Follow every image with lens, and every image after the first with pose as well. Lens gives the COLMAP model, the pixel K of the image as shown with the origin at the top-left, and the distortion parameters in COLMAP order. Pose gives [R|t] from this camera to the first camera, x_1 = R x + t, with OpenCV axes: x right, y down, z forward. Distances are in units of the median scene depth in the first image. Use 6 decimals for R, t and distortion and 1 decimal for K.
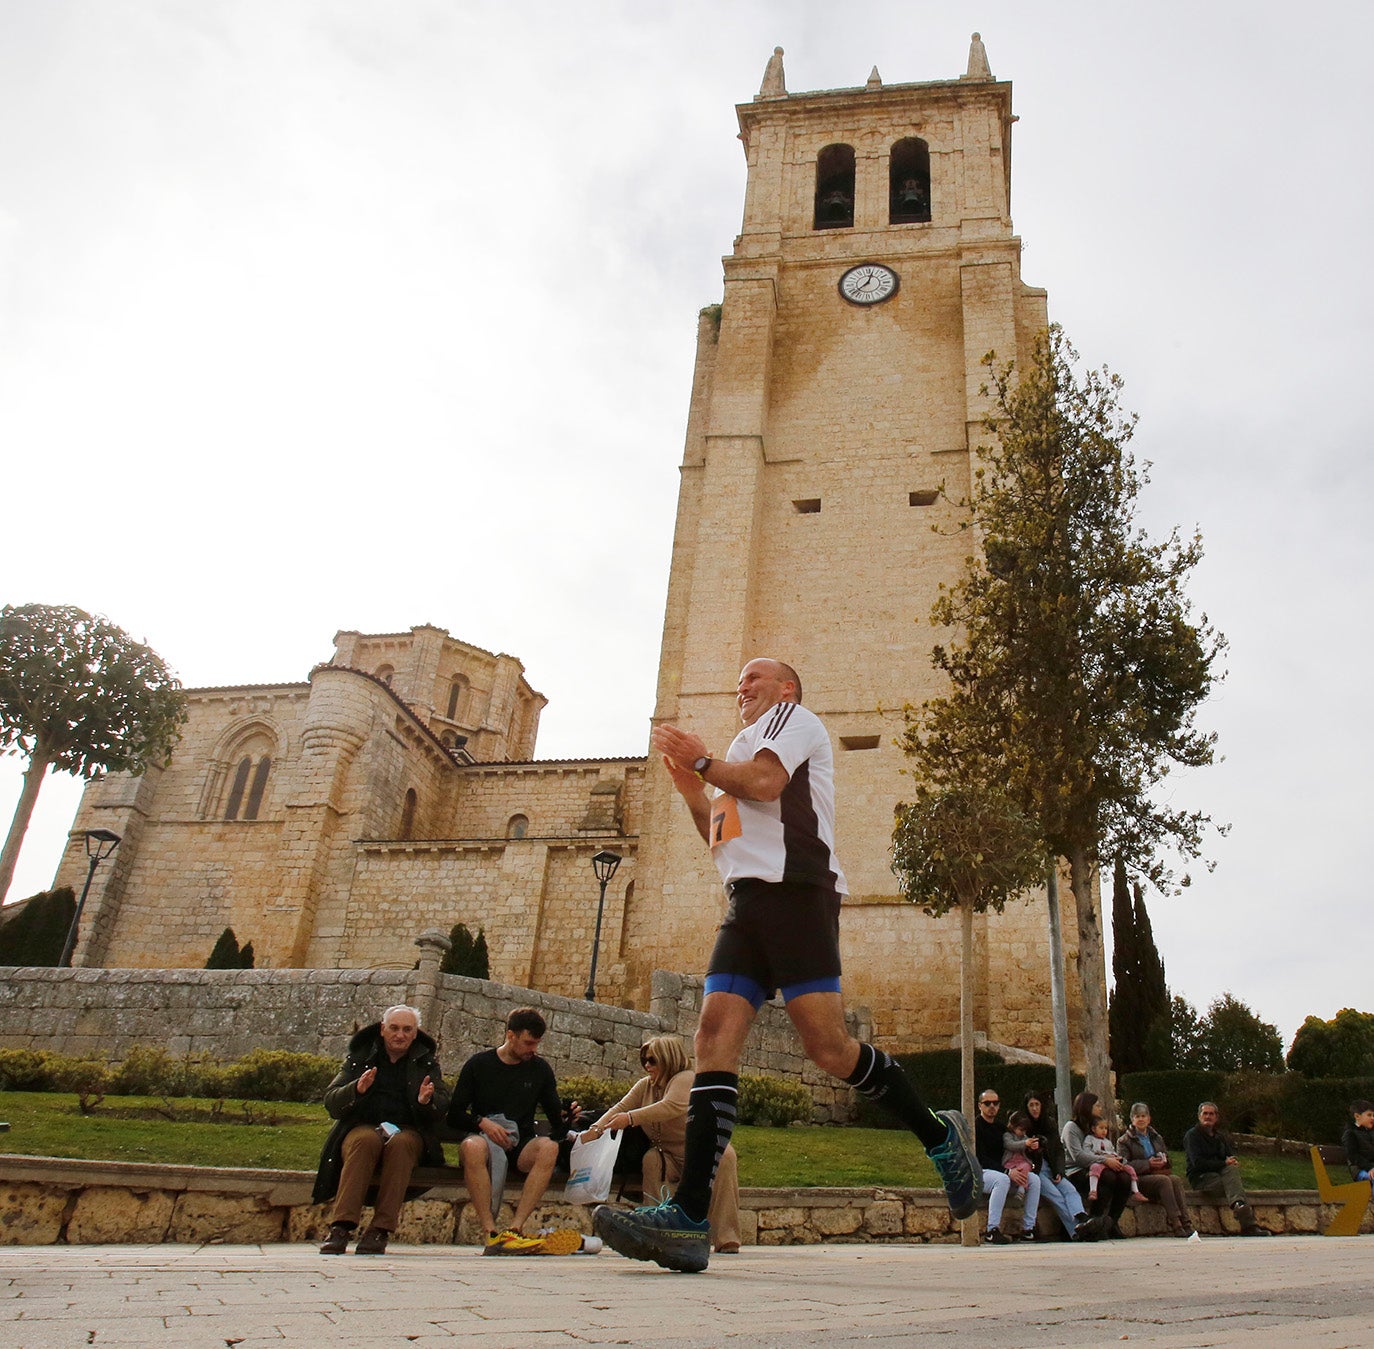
lens RADIAL K [[1111.9, 0, 853.7], [0, 1111.9, 754.1], [0, 0, 1]] dist [-0.097569, 0.057094]
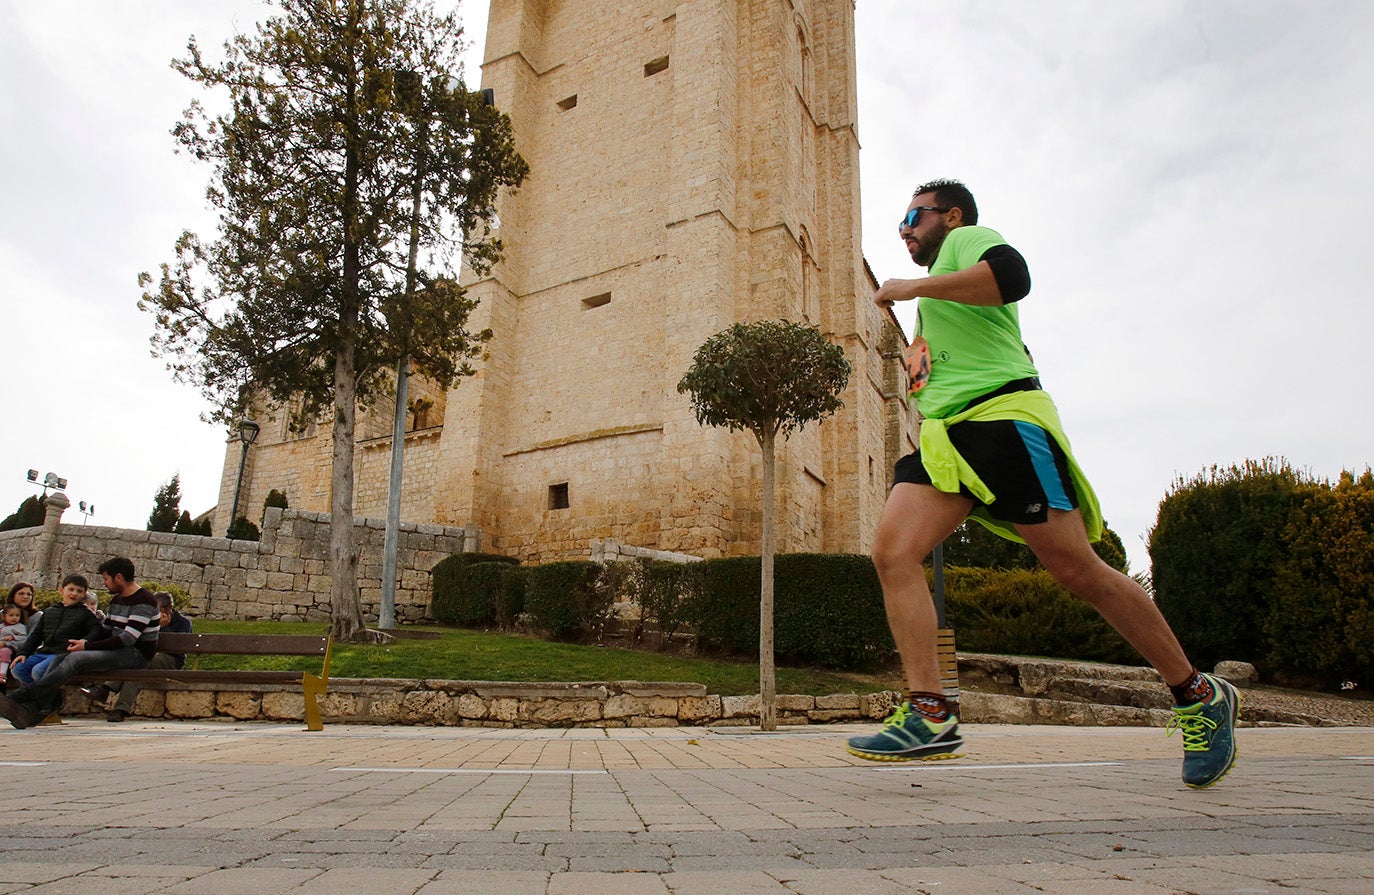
lens RADIAL K [[838.3, 0, 639.3], [0, 838.3, 516.1], [0, 0, 1]] dist [-0.078263, 0.059086]
pose [[0.909868, -0.081836, -0.406747, 0.409444], [0.158019, 0.974819, 0.157348, 0.083746], [0.383628, -0.207440, 0.899888, 0.207713]]
